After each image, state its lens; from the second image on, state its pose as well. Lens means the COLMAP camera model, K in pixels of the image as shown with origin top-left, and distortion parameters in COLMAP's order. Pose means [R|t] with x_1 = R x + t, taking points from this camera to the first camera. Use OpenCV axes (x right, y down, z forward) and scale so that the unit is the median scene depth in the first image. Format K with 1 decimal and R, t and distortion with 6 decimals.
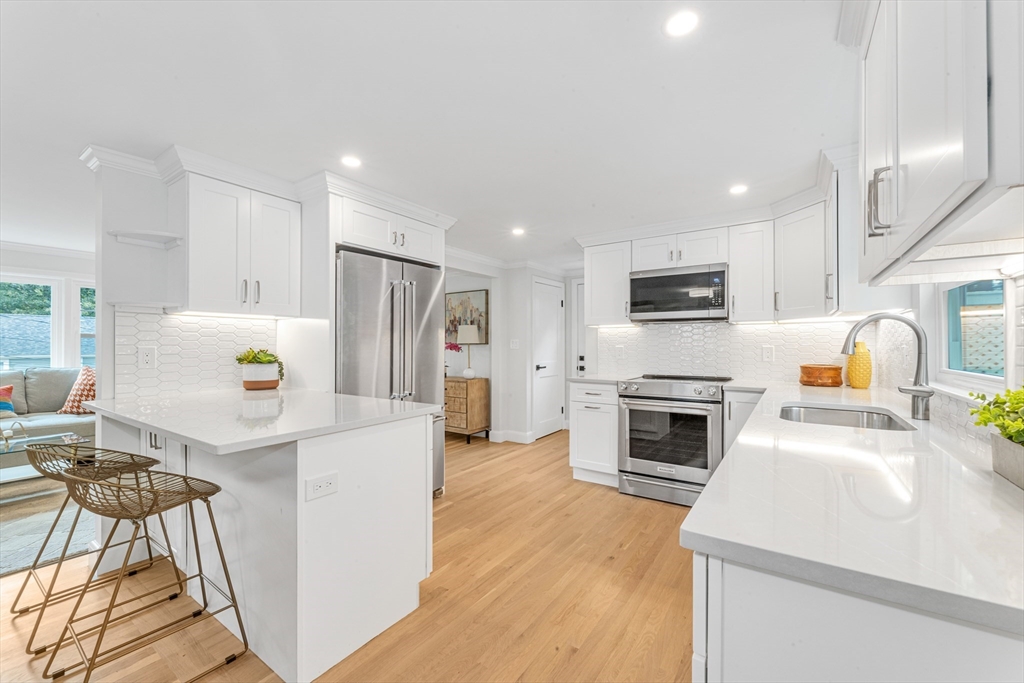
lens RADIAL K [[398.9, 0, 512.0], [0, 398.9, 341.5], [0, 0, 1]] dist [0.036023, -0.000026]
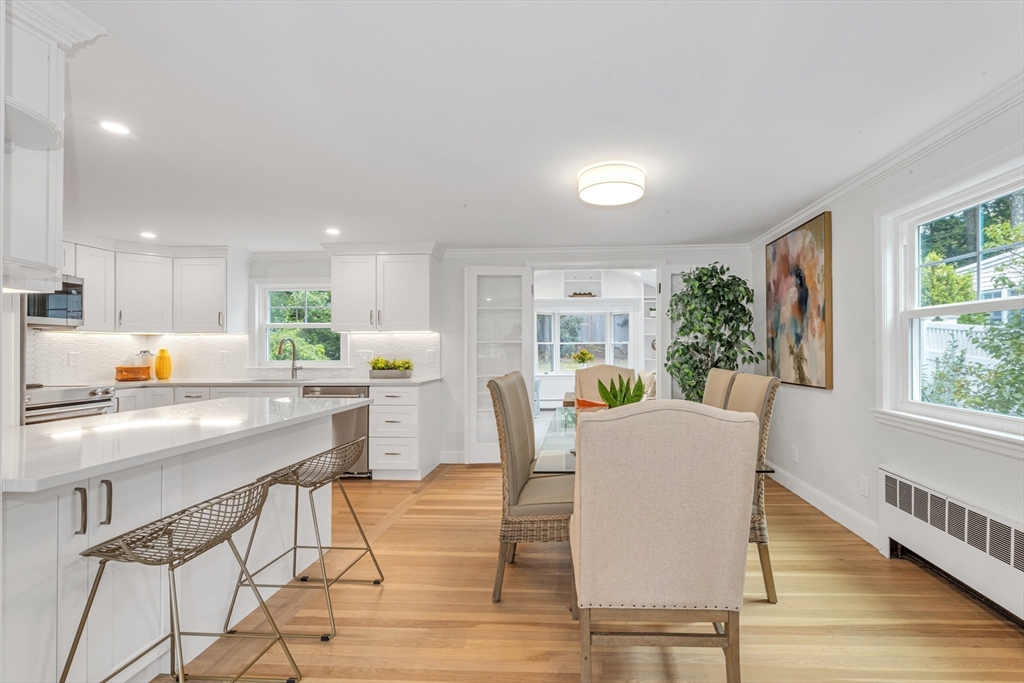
lens RADIAL K [[424.6, 0, 557.2], [0, 424.6, 345.7], [0, 0, 1]] dist [0.001403, -0.000066]
pose [[-0.507874, 0.009490, 0.861379, -1.019811], [-0.004423, 0.999897, -0.013624, 0.002204], [-0.861420, -0.010729, -0.507780, 0.408811]]
